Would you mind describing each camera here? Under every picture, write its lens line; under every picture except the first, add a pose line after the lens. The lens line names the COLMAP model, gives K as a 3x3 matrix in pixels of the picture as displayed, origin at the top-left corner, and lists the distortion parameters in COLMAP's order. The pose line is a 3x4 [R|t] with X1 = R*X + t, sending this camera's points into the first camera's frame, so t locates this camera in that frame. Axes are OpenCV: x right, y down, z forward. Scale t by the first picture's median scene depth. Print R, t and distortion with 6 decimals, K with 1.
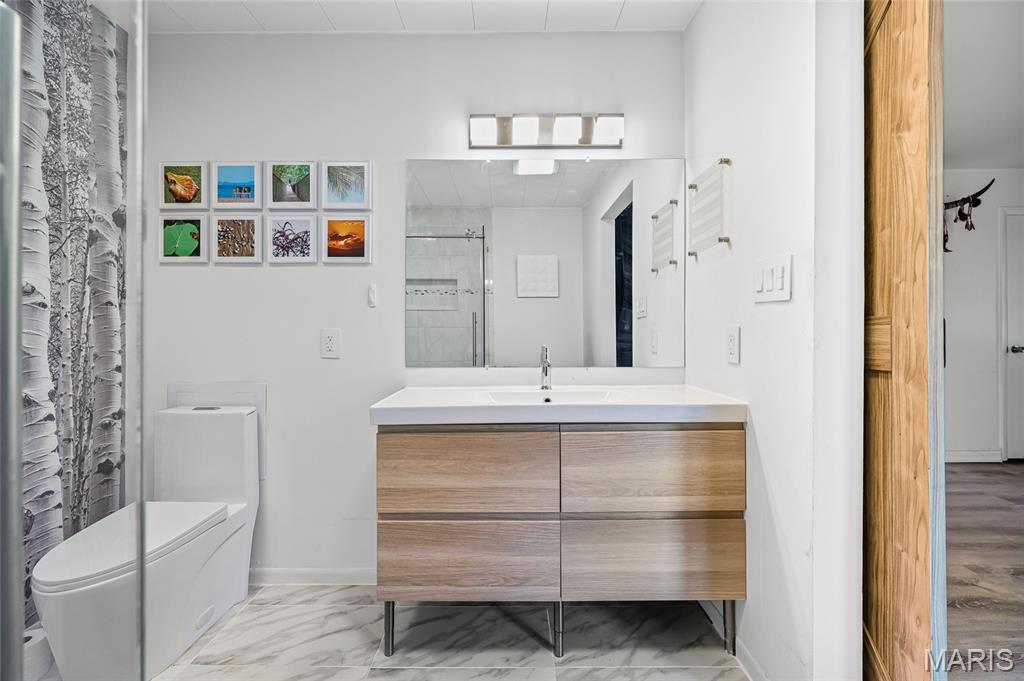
lens RADIAL K [[415.1, 0, 512.7], [0, 415.1, 332.2], [0, 0, 1]] dist [0.001864, 0.000456]
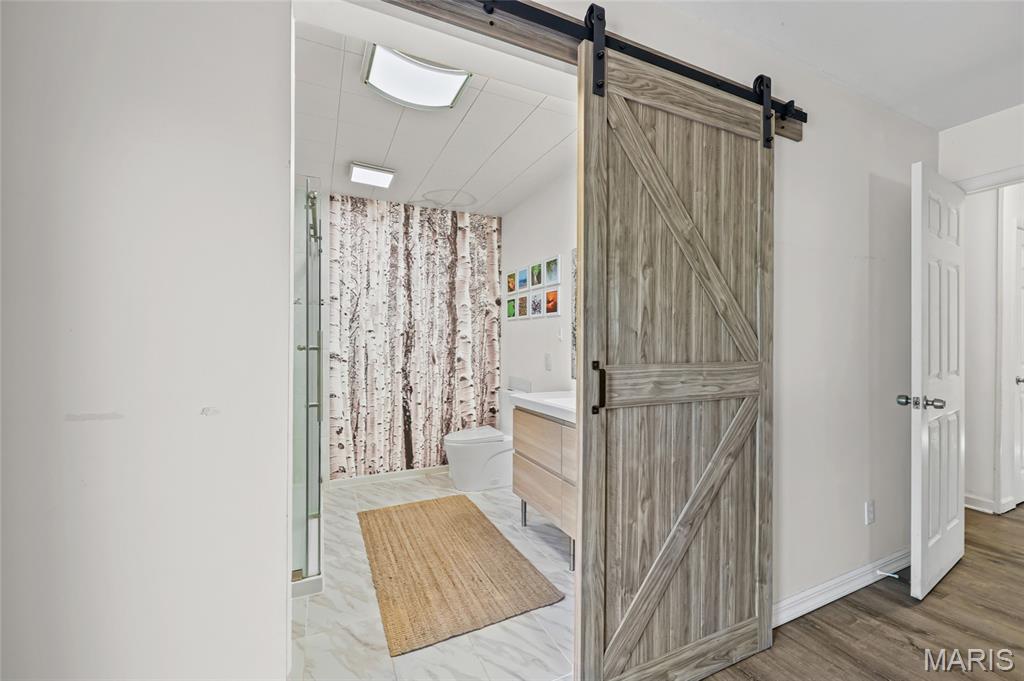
lens RADIAL K [[415.1, 0, 516.2], [0, 415.1, 342.1], [0, 0, 1]] dist [0.001864, 0.000456]
pose [[0.435071, 0.006385, -0.900373, 1.171761], [-0.001100, 0.999978, 0.006560, -0.072026], [0.900395, -0.001863, 0.435069, 0.112396]]
